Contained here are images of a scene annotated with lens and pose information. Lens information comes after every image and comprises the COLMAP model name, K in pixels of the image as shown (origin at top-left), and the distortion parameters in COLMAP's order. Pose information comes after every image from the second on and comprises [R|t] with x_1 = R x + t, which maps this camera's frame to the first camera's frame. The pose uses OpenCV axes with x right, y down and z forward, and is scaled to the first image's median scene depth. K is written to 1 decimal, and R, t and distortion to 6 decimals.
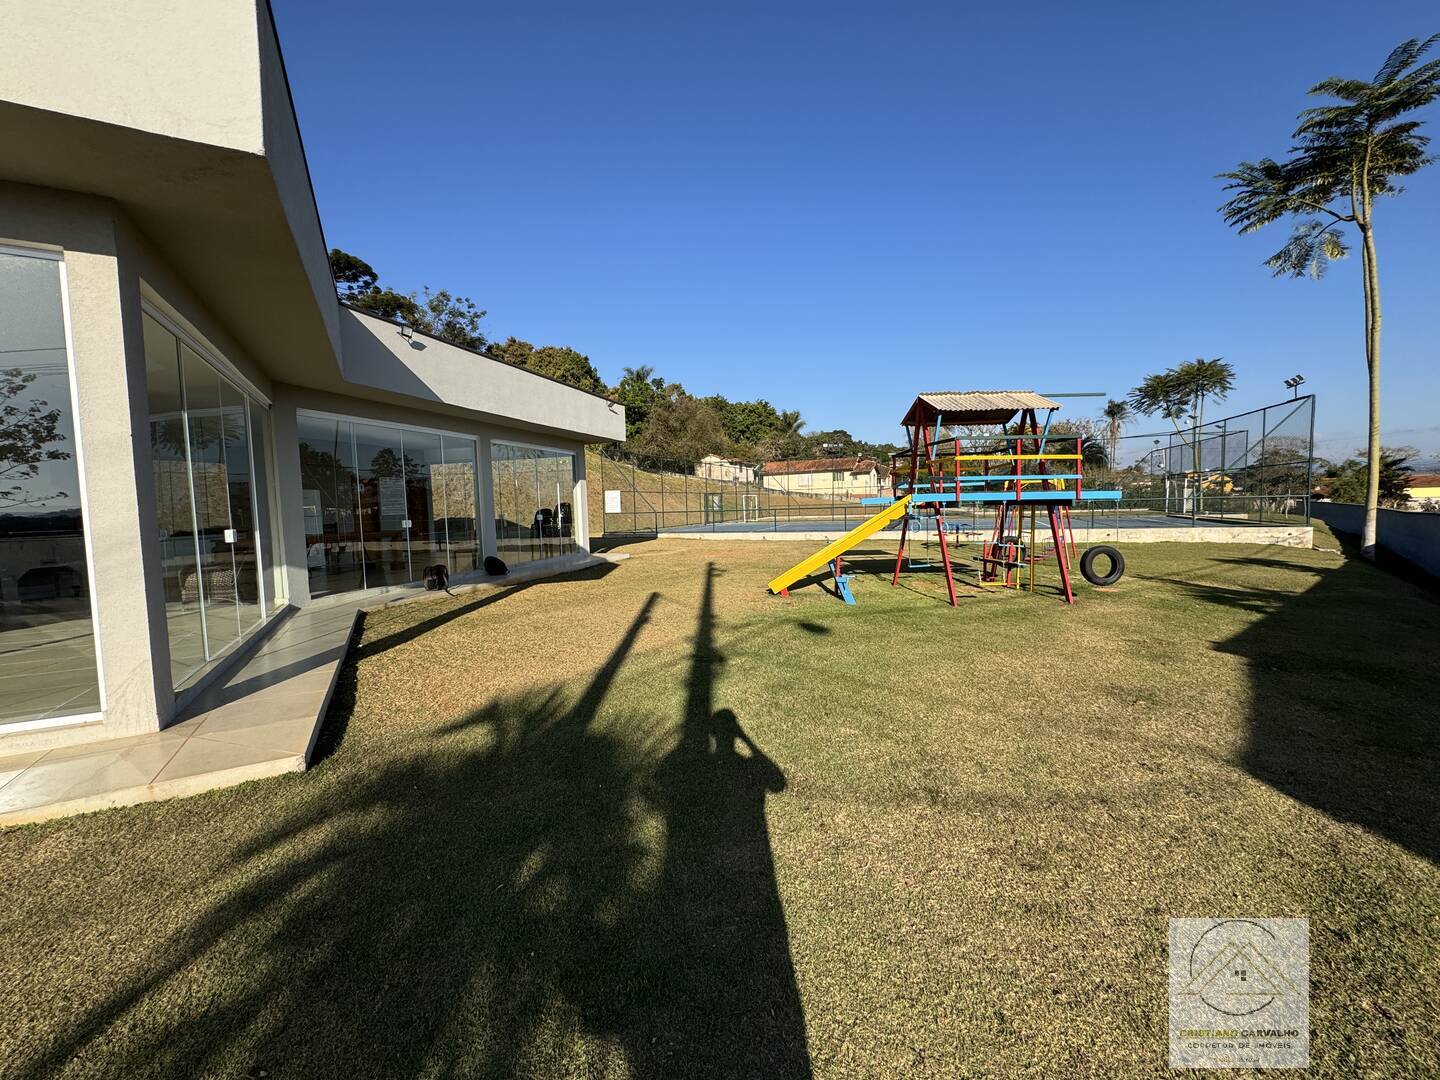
lens RADIAL K [[581.9, 0, 728.0], [0, 581.9, 543.5], [0, 0, 1]] dist [0.000745, 0.000009]
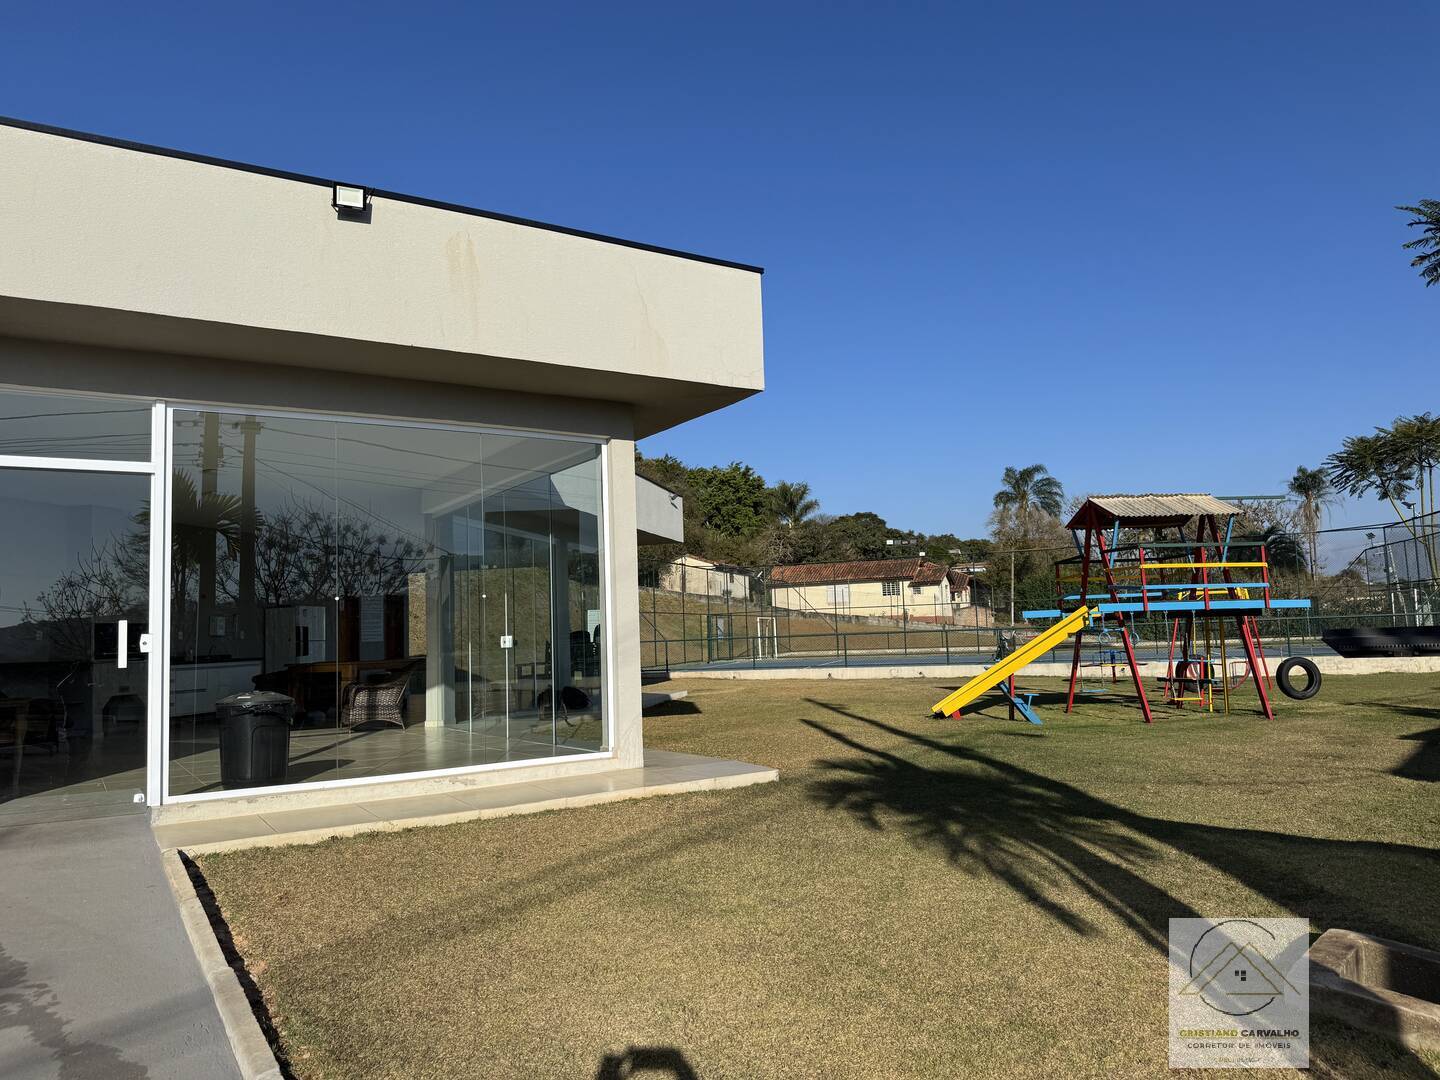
lens RADIAL K [[1011.5, 0, 711.0], [0, 1011.5, 541.1], [0, 0, 1]] dist [-0.001022, -0.015796]
pose [[0.999204, -0.001566, 0.039857, -0.063972], [0.008007, 0.986765, -0.161957, 0.012843], [-0.039076, 0.162147, 0.985993, -0.104484]]
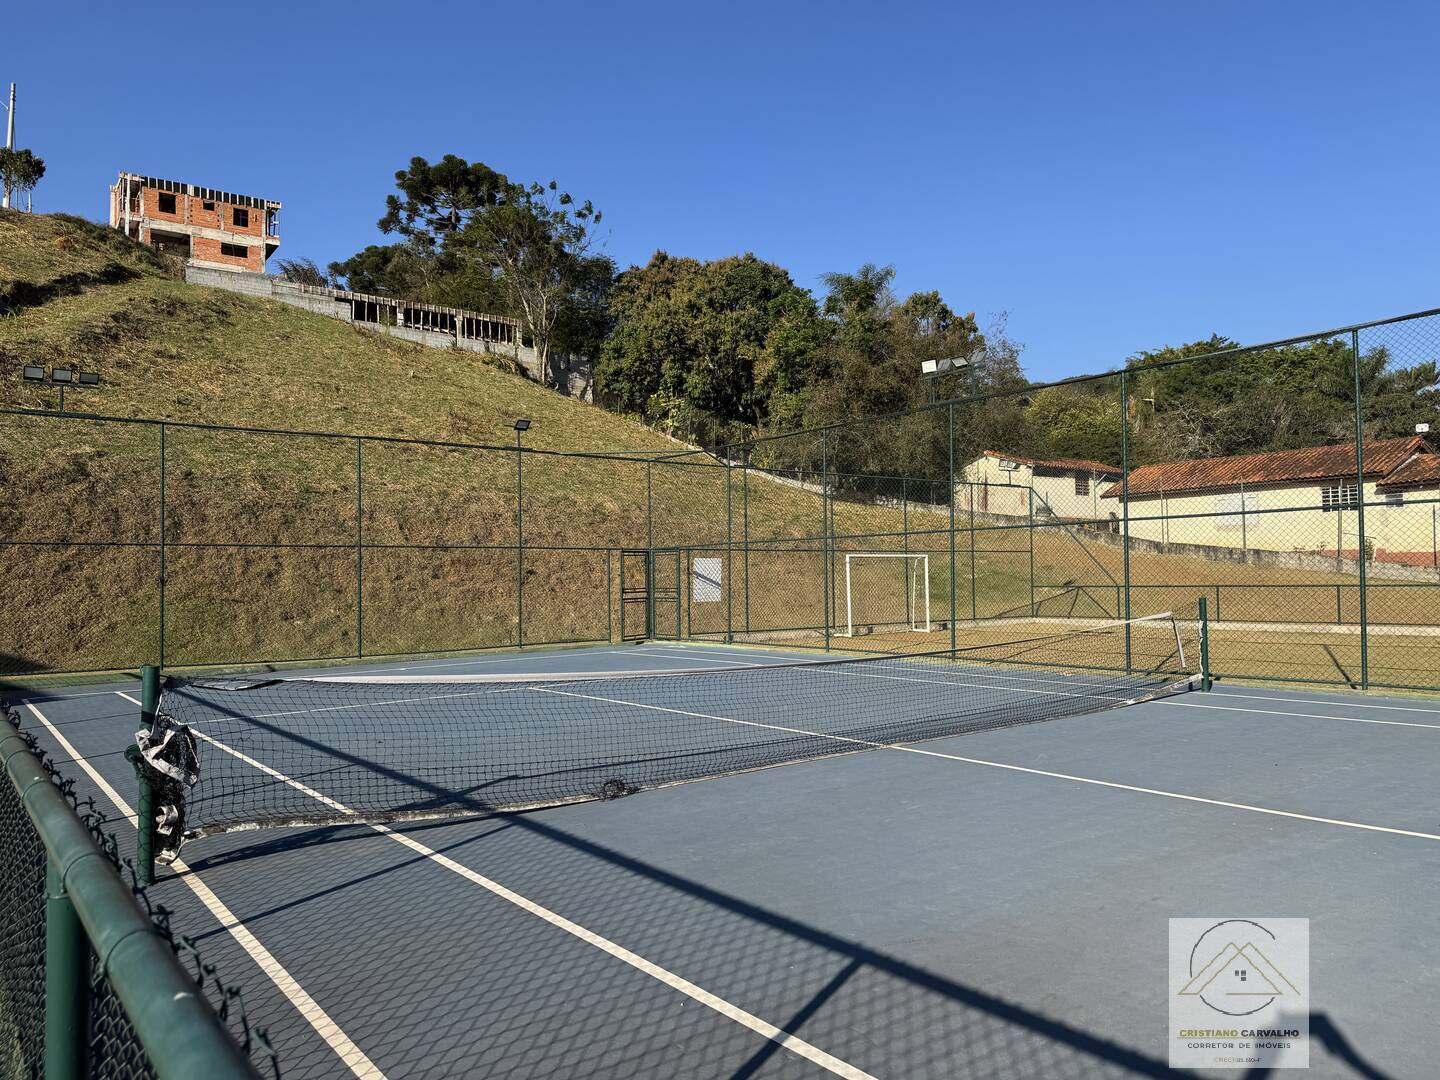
lens RADIAL K [[1011.5, 0, 728.9], [0, 1011.5, 552.3], [0, 0, 1]] dist [-0.001022, -0.015796]
pose [[0.852935, -0.000236, -0.522018, 0.261188], [-0.042057, 0.996718, -0.069169, -0.043013], [0.520321, 0.080951, 0.850125, 0.472080]]
